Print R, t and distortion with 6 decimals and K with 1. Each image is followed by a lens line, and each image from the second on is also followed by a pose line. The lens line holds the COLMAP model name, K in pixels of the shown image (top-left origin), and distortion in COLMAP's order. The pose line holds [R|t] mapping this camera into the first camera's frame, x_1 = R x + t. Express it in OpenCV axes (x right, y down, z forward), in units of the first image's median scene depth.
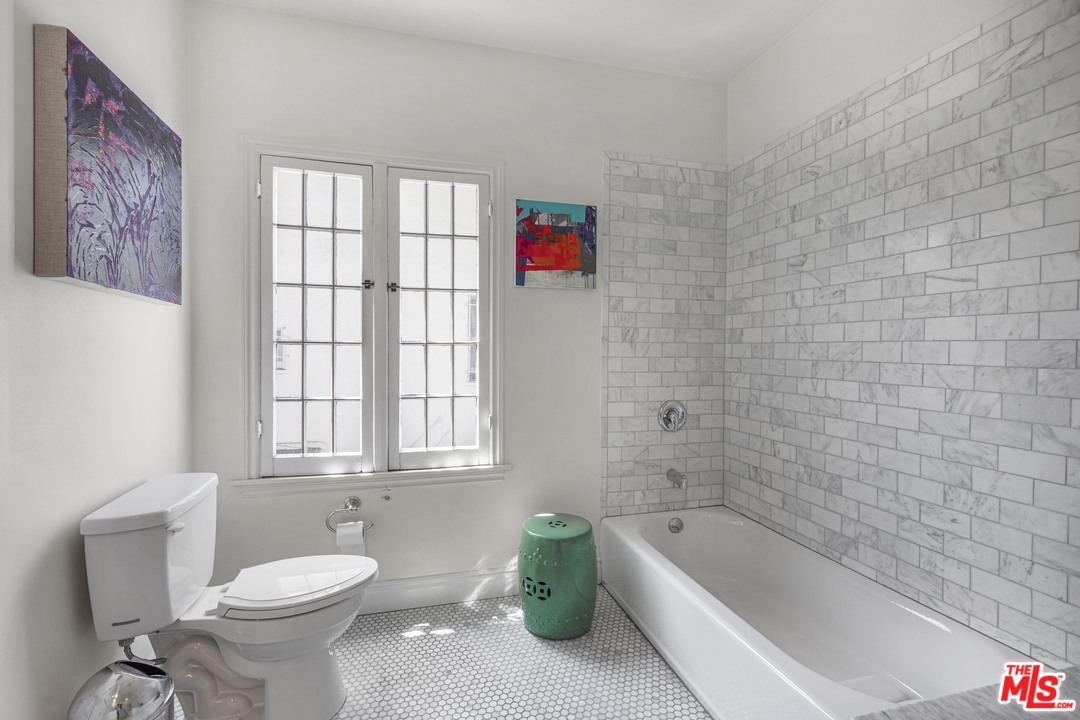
lens RADIAL K [[489.3, 0, 538.5], [0, 489.3, 346.3], [0, 0, 1]] dist [0.000092, -0.000001]
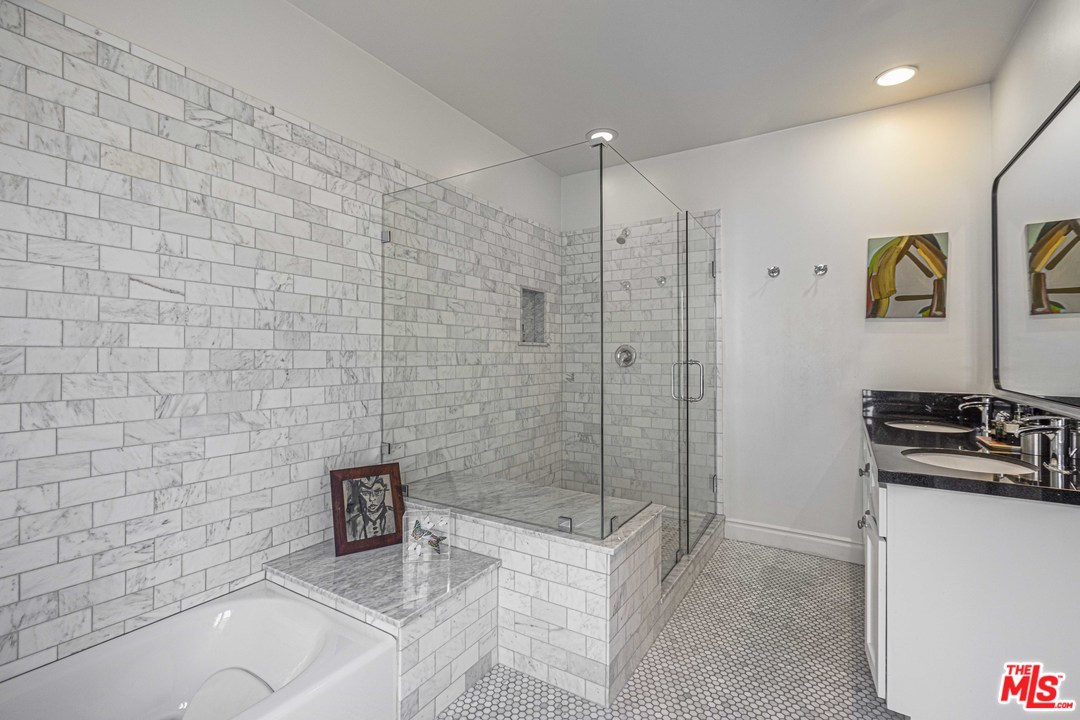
lens RADIAL K [[489.3, 0, 538.5], [0, 489.3, 346.3], [0, 0, 1]] dist [0.000092, -0.000001]
pose [[-0.681073, 0.013287, 0.732095, -0.451378], [-0.003438, 0.999766, -0.021343, 0.004093], [-0.732208, -0.017053, -0.680868, 1.133820]]
